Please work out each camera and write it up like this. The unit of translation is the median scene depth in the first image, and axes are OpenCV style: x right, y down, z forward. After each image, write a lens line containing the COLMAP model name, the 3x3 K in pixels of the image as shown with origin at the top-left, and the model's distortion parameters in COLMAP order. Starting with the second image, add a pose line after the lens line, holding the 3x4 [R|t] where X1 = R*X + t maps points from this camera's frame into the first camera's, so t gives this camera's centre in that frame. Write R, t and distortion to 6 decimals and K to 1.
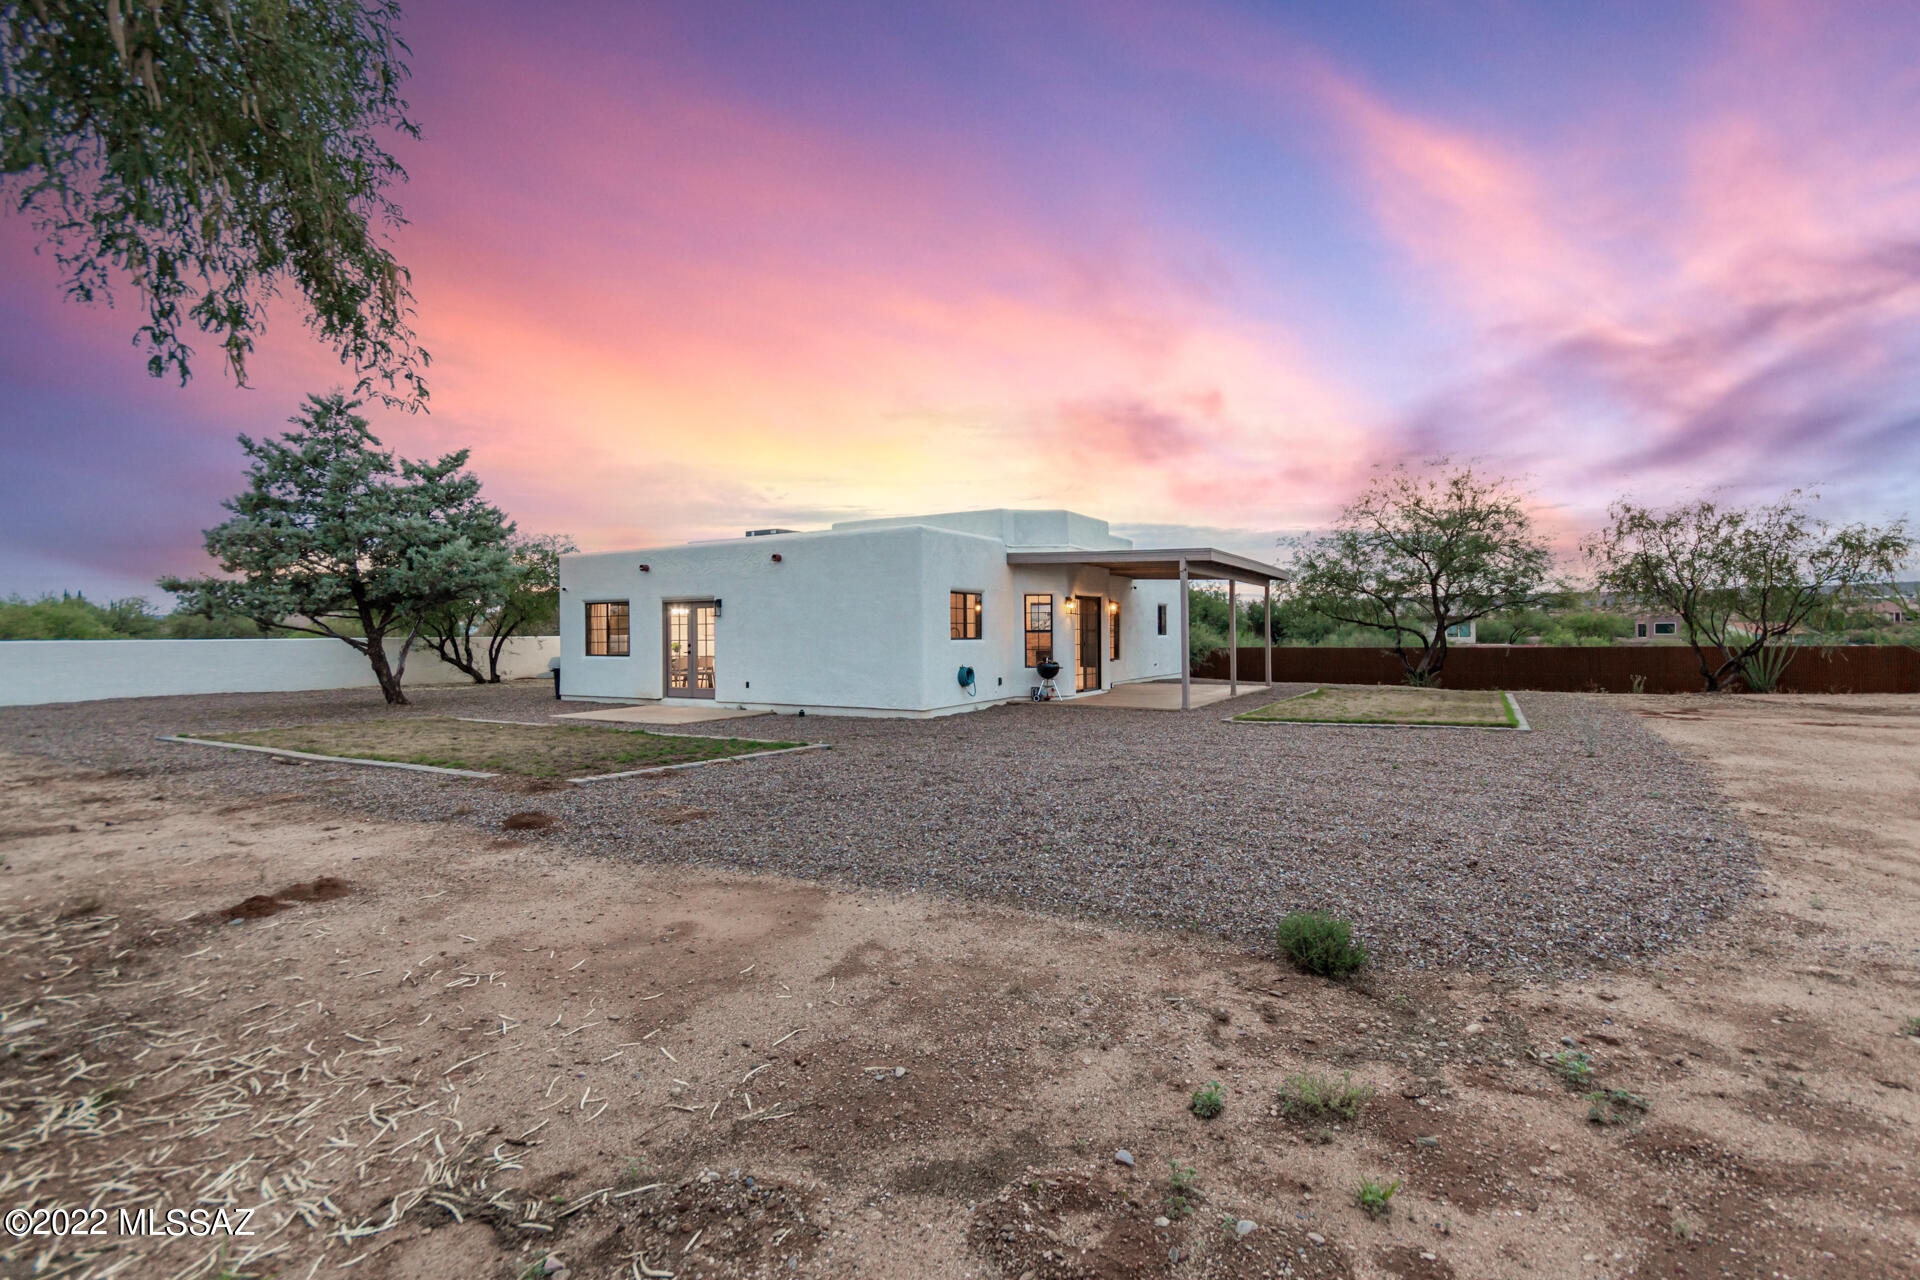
lens RADIAL K [[902.8, 0, 960.0], [0, 902.8, 640.0], [0, 0, 1]] dist [-0.000711, -0.000053]
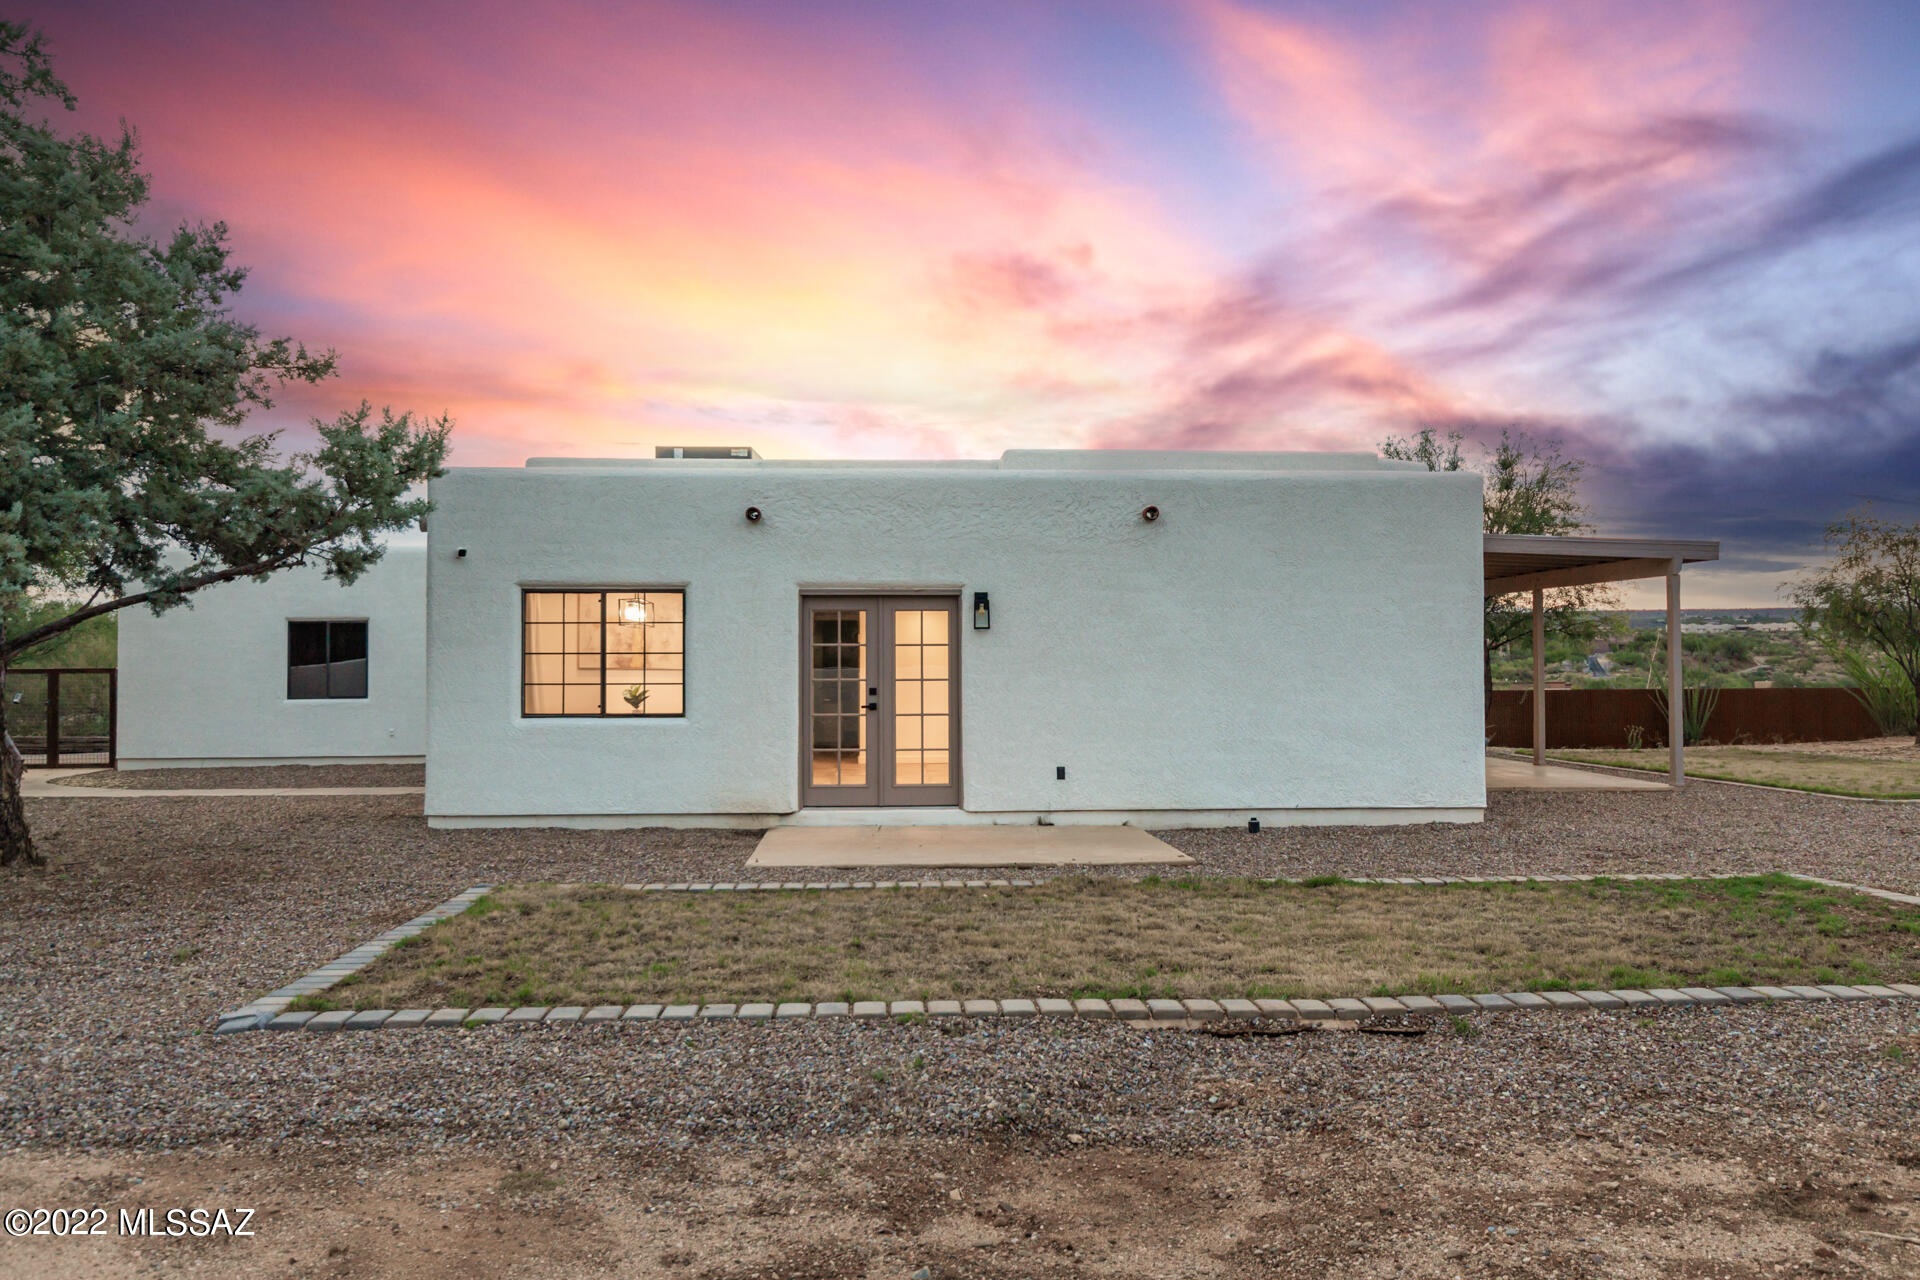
lens RADIAL K [[1423.7, 0, 960.0], [0, 1423.7, 640.0], [0, 0, 1]] dist [-0.000716, -0.000162]
pose [[0.817850, 0.017733, 0.575158, -0.776548], [-0.002033, 0.999608, -0.027929, 0.000236], [-0.575427, 0.021673, 0.817566, 0.447473]]
